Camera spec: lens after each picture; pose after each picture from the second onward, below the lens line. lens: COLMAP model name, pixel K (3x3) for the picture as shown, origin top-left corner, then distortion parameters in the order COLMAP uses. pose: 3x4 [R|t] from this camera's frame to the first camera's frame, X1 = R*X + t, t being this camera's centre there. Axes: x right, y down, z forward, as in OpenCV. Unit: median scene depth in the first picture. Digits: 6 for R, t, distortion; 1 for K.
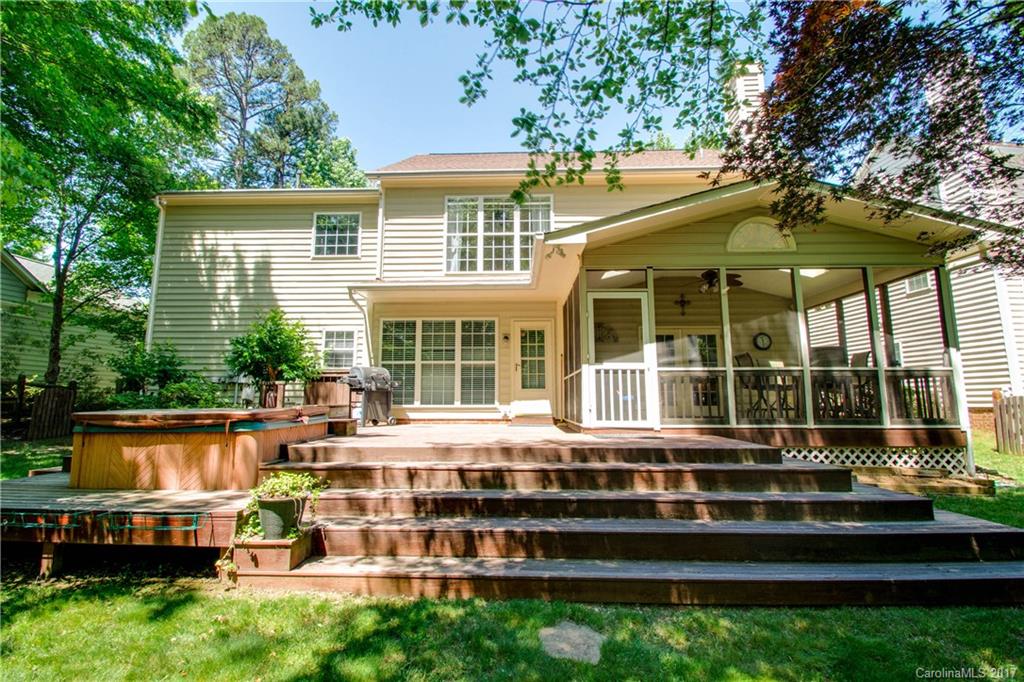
lens RADIAL K [[477.1, 0, 511.7], [0, 477.1, 339.6], [0, 0, 1]] dist [-0.001216, -0.000784]
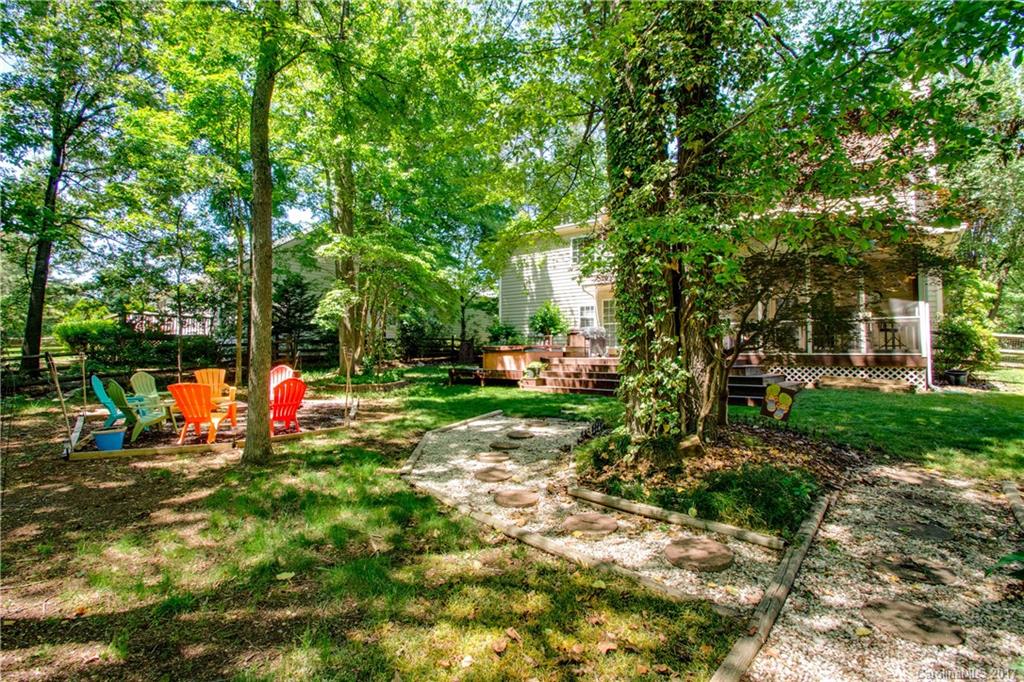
lens RADIAL K [[481.1, 0, 518.0], [0, 481.1, 340.0], [0, 0, 1]] dist [-0.000864, -0.000616]
pose [[0.815079, -0.017063, -0.579099, 0.631965], [0.073283, 0.994574, 0.073841, -0.060449], [0.574697, -0.102624, 0.811907, -0.821306]]
